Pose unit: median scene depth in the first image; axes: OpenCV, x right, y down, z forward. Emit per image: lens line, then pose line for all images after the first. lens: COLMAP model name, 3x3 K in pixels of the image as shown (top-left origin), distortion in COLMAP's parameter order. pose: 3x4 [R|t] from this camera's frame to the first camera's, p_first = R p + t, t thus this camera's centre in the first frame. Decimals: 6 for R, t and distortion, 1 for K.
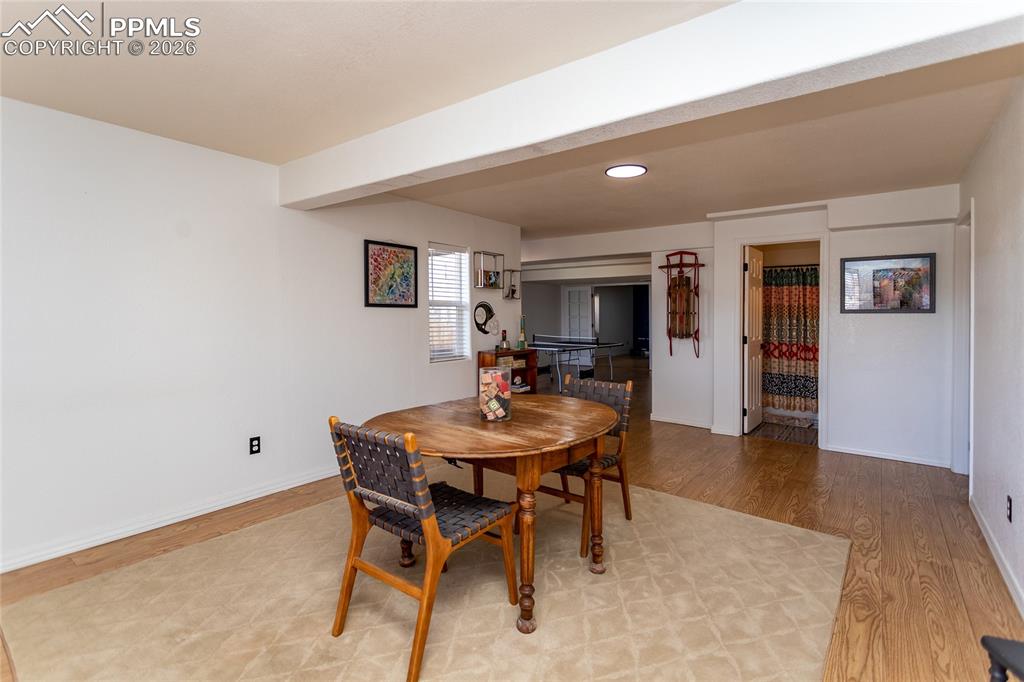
lens RADIAL K [[490.8, 0, 513.5], [0, 490.8, 319.5], [0, 0, 1]] dist [0.004028, 0.000430]
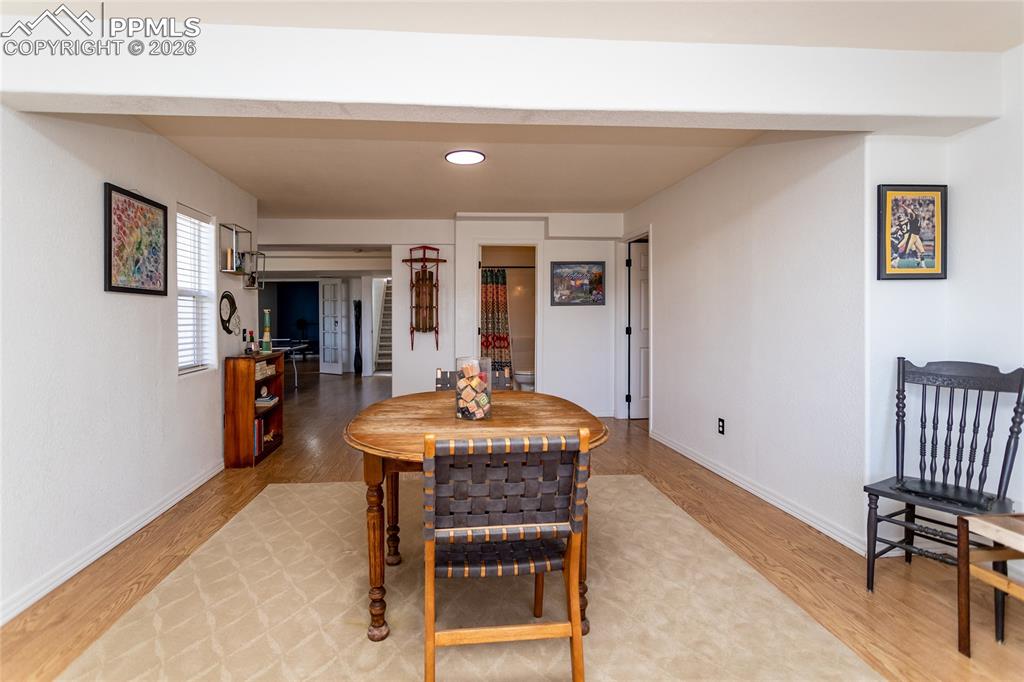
lens RADIAL K [[501.5, 0, 496.1], [0, 501.5, 309.6], [0, 0, 1]] dist [-0.002305, -0.000299]
pose [[0.734390, -0.005472, 0.678705, -0.292174], [0.023381, 0.999578, -0.017240, 0.015481], [-0.678325, 0.028530, 0.734208, 0.162532]]
